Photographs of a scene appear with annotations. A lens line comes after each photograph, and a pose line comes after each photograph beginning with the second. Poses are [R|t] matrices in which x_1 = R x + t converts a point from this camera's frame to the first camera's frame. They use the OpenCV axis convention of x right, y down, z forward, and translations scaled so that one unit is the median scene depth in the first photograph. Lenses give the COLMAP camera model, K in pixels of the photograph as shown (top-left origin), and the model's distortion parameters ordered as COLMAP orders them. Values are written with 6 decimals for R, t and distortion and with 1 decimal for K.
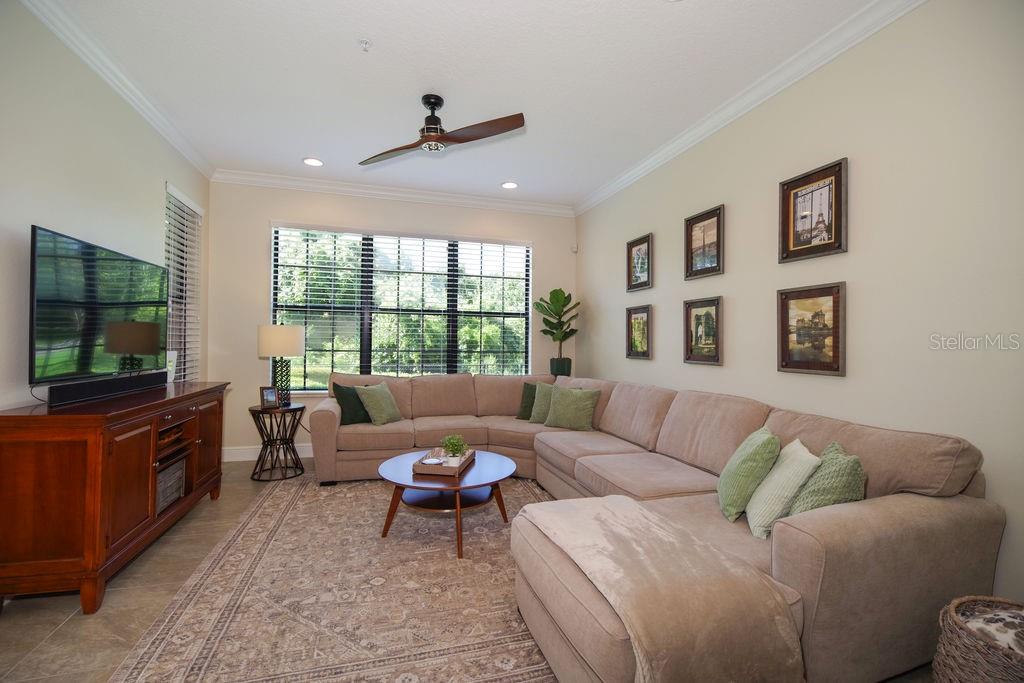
lens RADIAL K [[449.4, 0, 512.9], [0, 449.4, 340.5], [0, 0, 1]] dist [-0.009613, -0.000936]
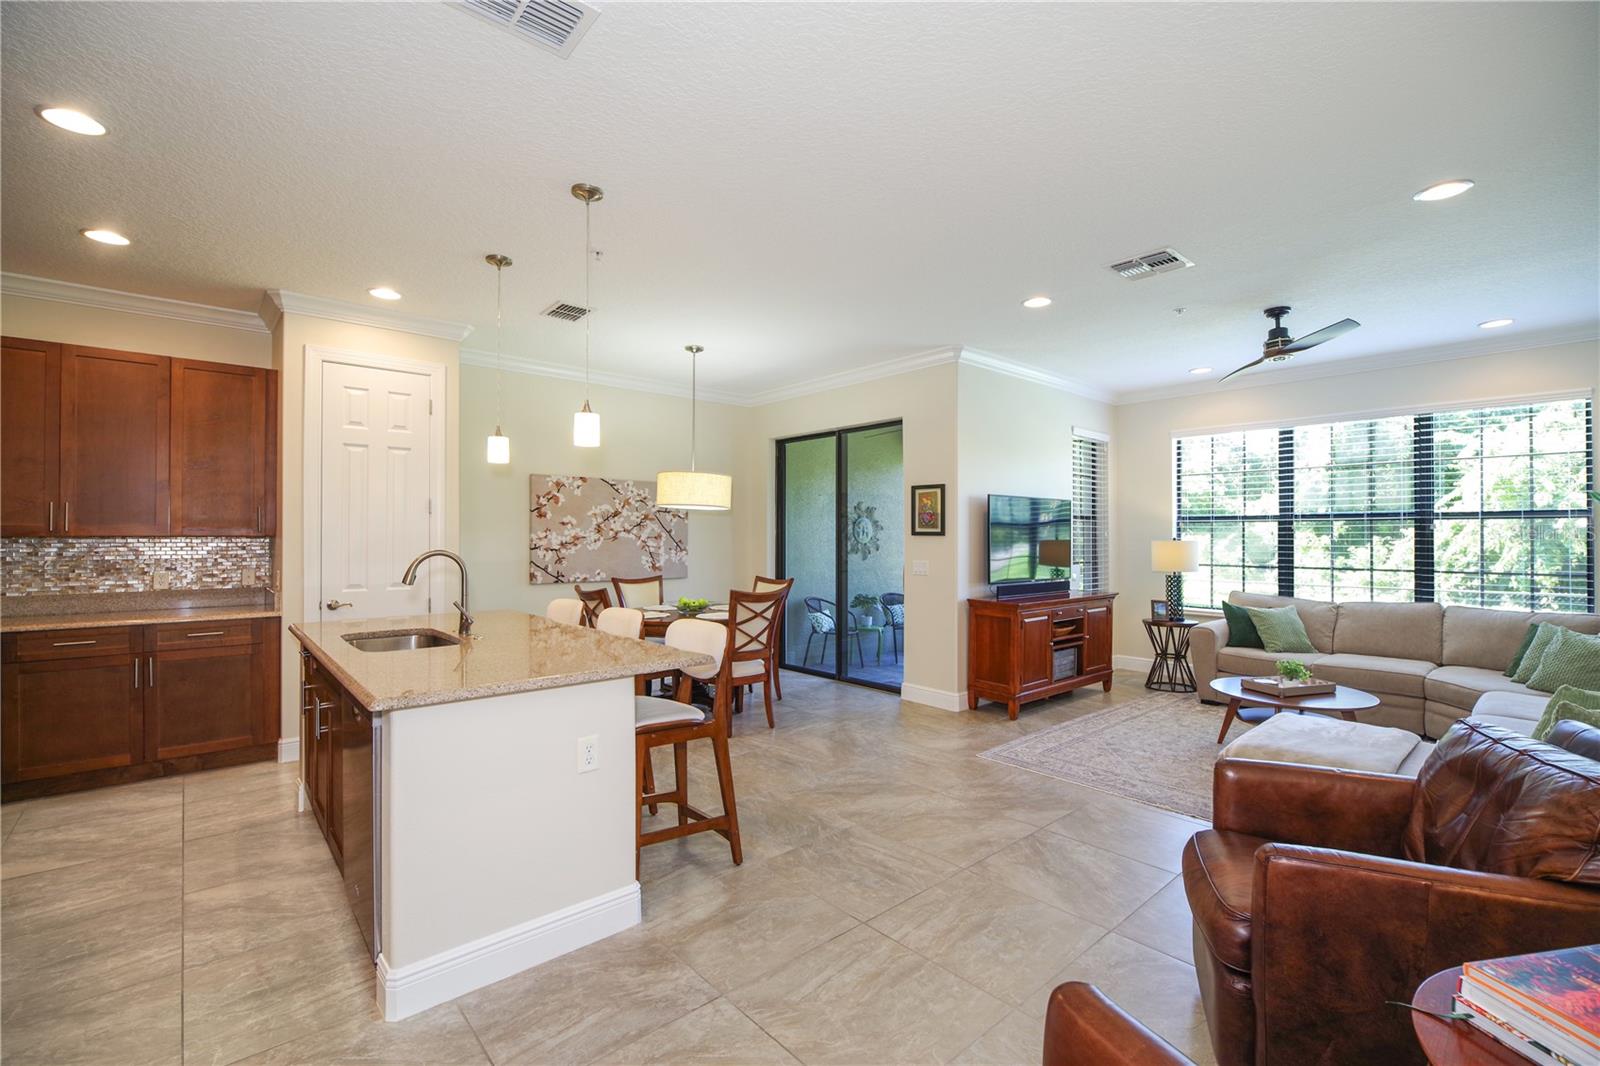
lens RADIAL K [[702.2, 0, 801.4], [0, 702.2, 531.4], [0, 0, 1]] dist [-0.009613, -0.000936]
pose [[0.420599, -0.020274, -0.907020, 0.742078], [0.005887, 0.999790, -0.019618, -0.038221], [0.907228, 0.002912, 0.420630, -0.556544]]
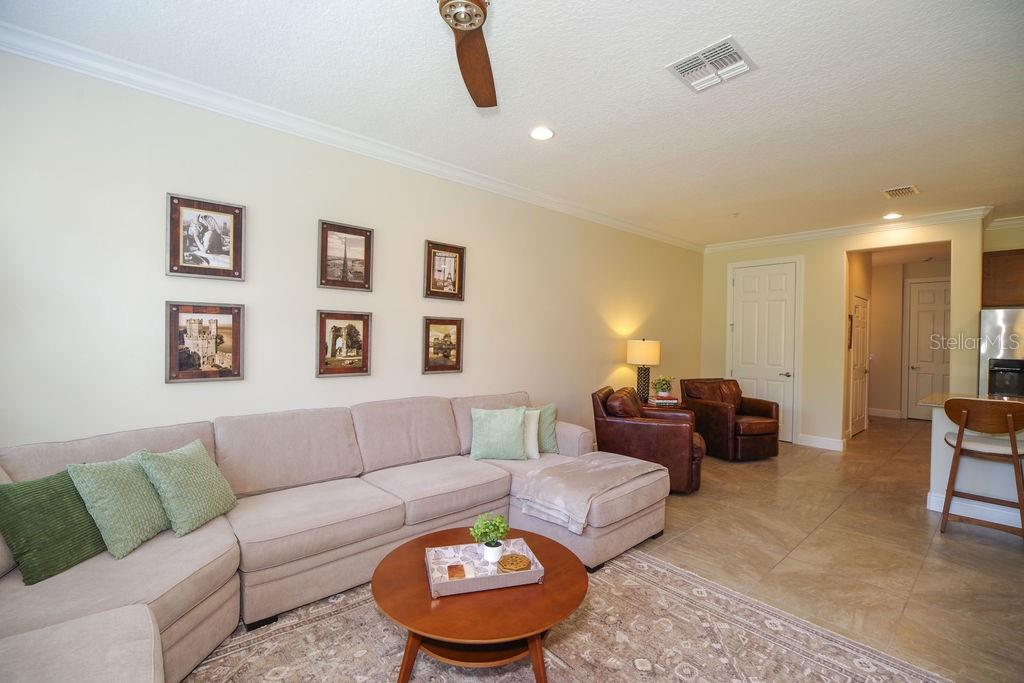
lens RADIAL K [[449.4, 0, 512.9], [0, 449.4, 340.5], [0, 0, 1]] dist [-0.009613, -0.000936]
pose [[-0.421434, -0.023564, 0.906553, -0.704267], [-0.025968, 0.999566, 0.013909, -0.056153], [-0.906487, -0.017679, -0.421863, 1.181011]]
